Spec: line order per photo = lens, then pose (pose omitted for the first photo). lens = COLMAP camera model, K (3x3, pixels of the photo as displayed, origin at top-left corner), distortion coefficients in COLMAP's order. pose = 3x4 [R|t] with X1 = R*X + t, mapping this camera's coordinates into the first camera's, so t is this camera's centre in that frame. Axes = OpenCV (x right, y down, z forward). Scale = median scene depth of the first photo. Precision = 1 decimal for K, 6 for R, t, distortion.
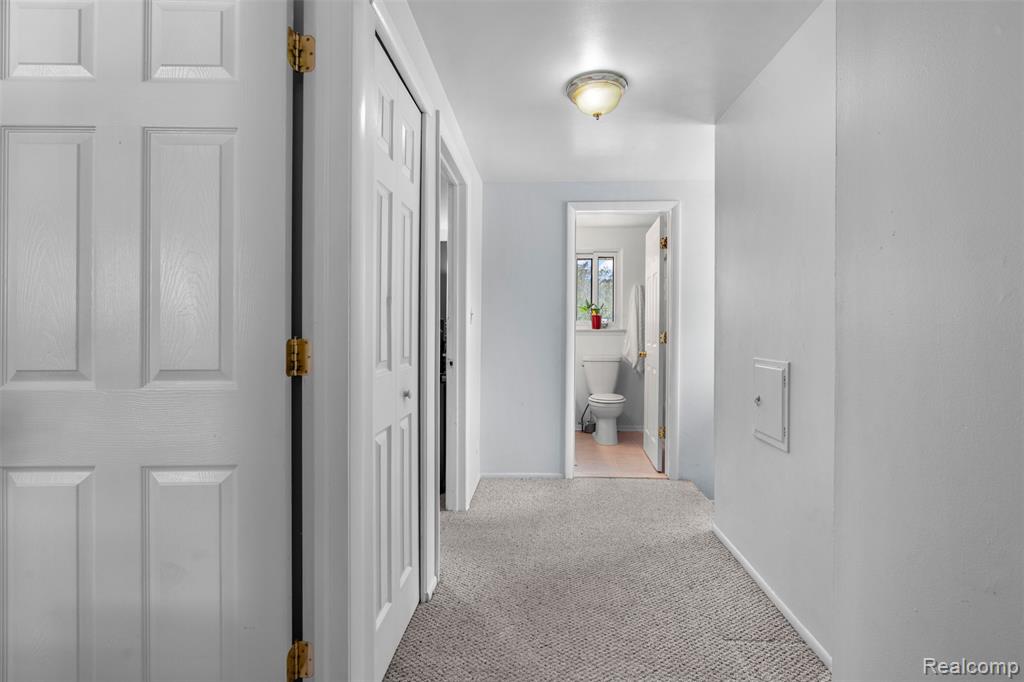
lens RADIAL K [[464.4, 0, 511.1], [0, 464.4, 336.7], [0, 0, 1]] dist [-0.008335, 0.001695]
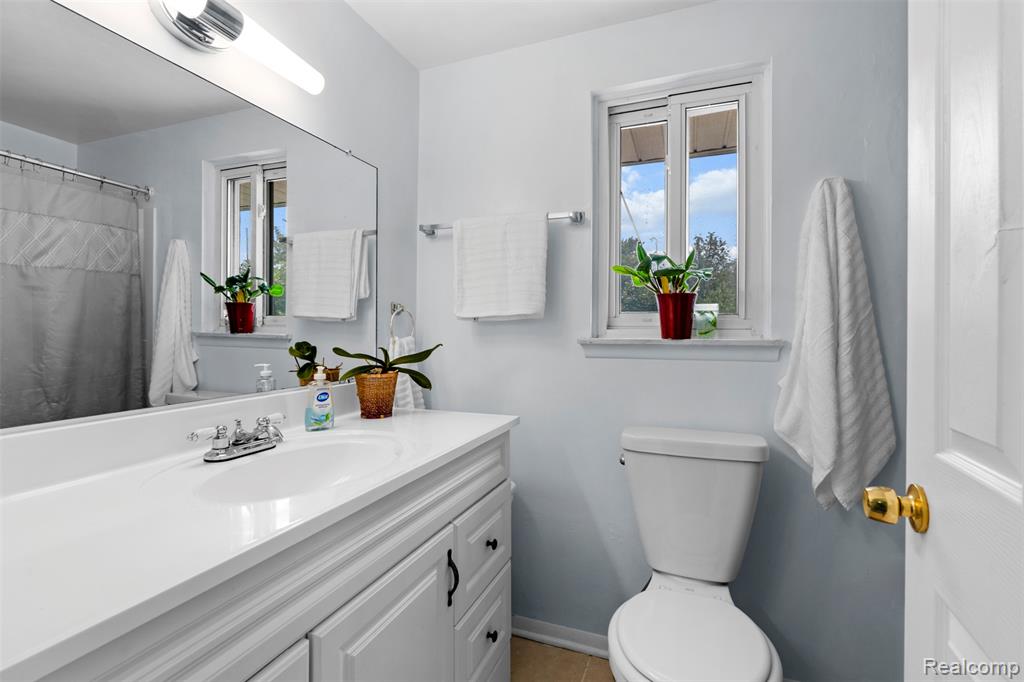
lens RADIAL K [[464.4, 0, 513.9], [0, 464.4, 333.7], [0, 0, 1]] dist [-0.008335, 0.001695]
pose [[0.957966, -0.002053, -0.286874, 0.170125], [-0.001584, 0.999921, -0.012447, -0.016102], [0.286877, 0.012378, 0.957887, 0.682528]]
